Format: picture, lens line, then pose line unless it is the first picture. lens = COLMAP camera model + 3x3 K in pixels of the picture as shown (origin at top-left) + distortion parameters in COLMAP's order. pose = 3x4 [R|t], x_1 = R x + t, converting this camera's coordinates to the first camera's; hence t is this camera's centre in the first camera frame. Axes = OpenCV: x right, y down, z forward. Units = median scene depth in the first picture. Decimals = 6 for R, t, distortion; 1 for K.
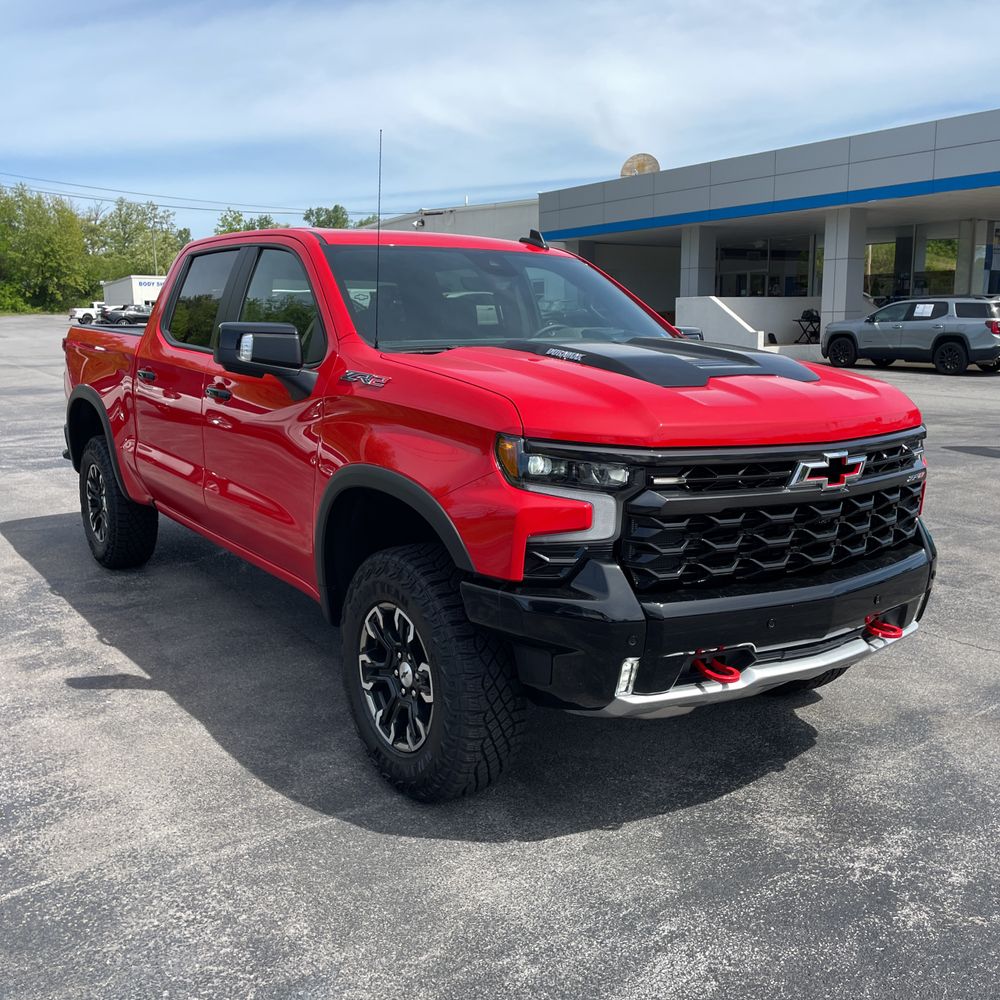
lens RADIAL K [[1003.5, 0, 498.9], [0, 1003.5, 488.2], [0, 0, 1]] dist [0.103559, -0.138437]
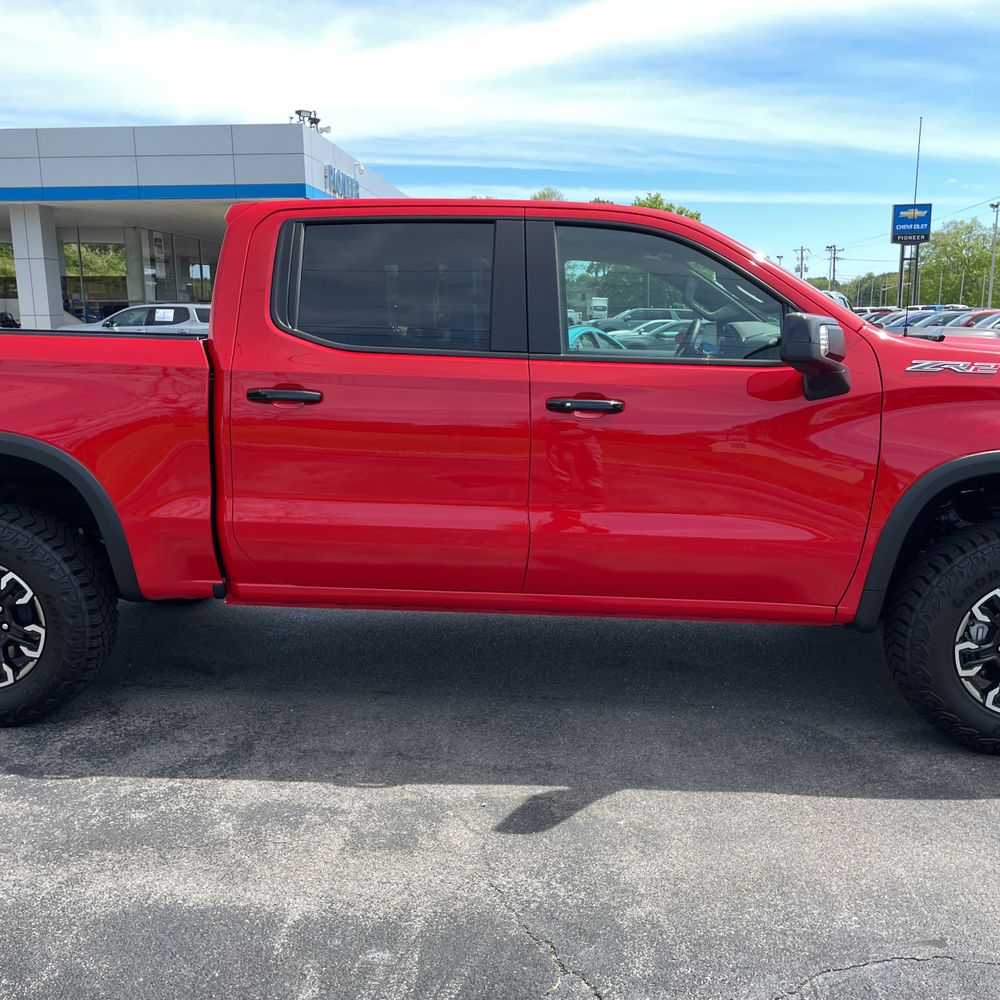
lens RADIAL K [[1006.0, 0, 500.0], [0, 1006.0, 500.0], [0, 0, 1]] dist [0.097988, -0.128975]
pose [[0.622569, -0.132867, 0.771203, -0.855528], [0.129233, 0.989406, 0.066135, -0.074247], [-0.771820, 0.058491, 0.633145, 0.506765]]
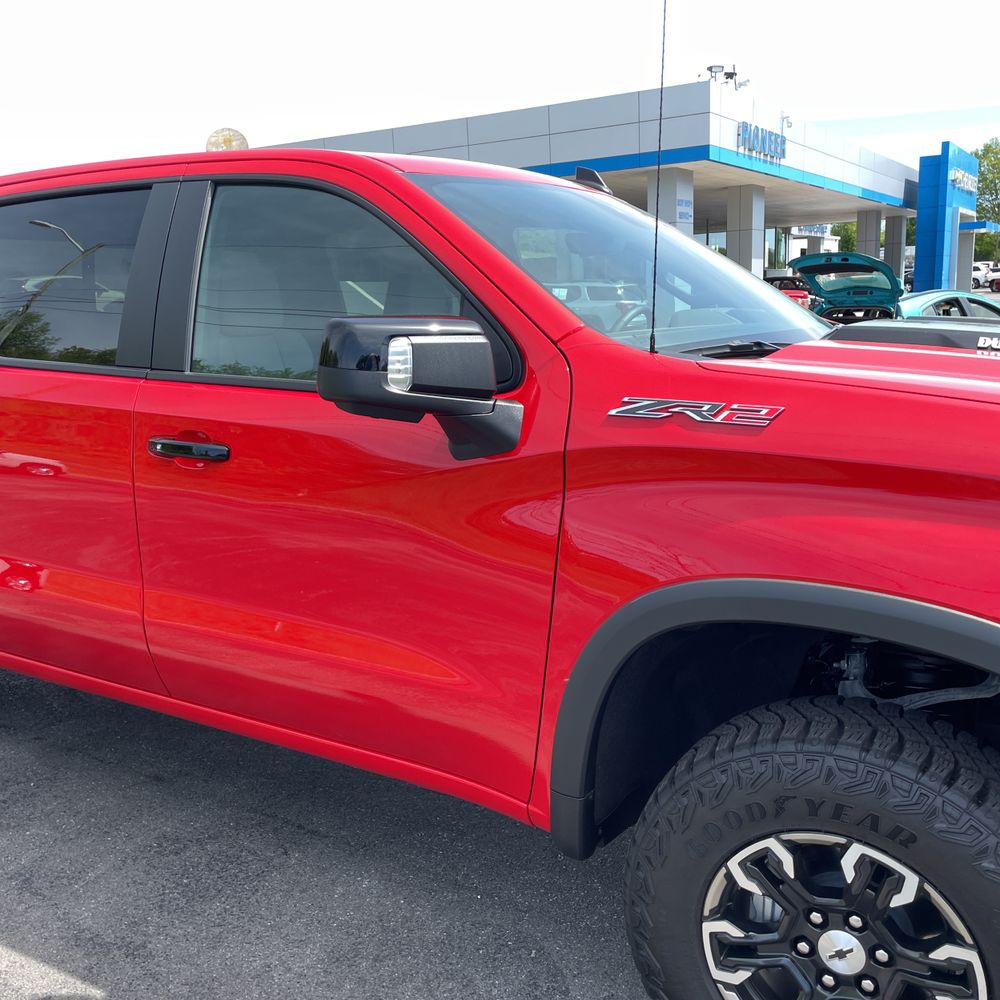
lens RADIAL K [[1002.1, 0, 500.2], [0, 1002.1, 518.6], [0, 0, 1]] dist [0.090342, -0.097637]
pose [[0.911452, -0.110703, 0.396234, -0.311902], [0.094942, 0.993719, 0.059240, -0.067288], [-0.400303, -0.016375, 0.916237, 0.395922]]
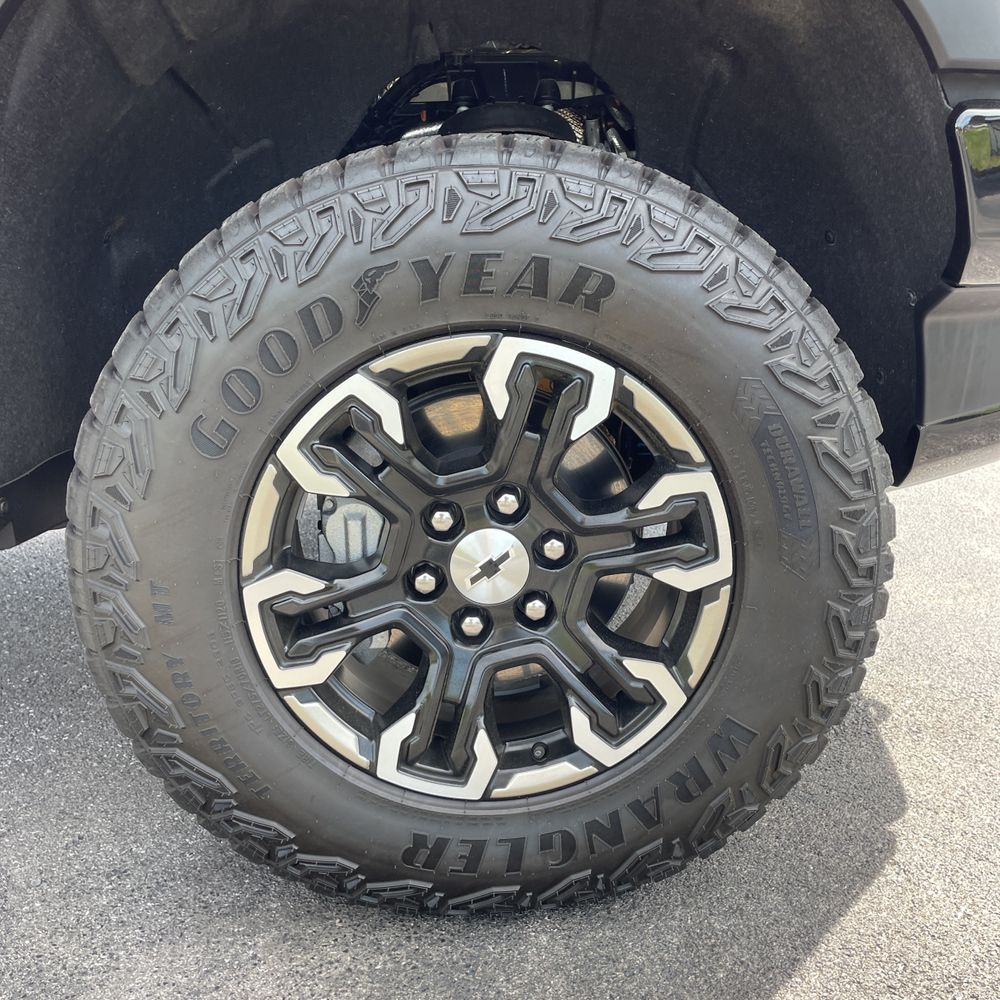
lens RADIAL K [[1006.0, 0, 500.0], [0, 1006.0, 500.0], [0, 0, 1]] dist [0.097988, -0.128975]
pose [[0.536586, -0.254688, 0.804493, -0.232394], [0.175895, 0.966182, 0.188557, 0.073481], [-0.825310, 0.040329, 0.563238, 0.566239]]
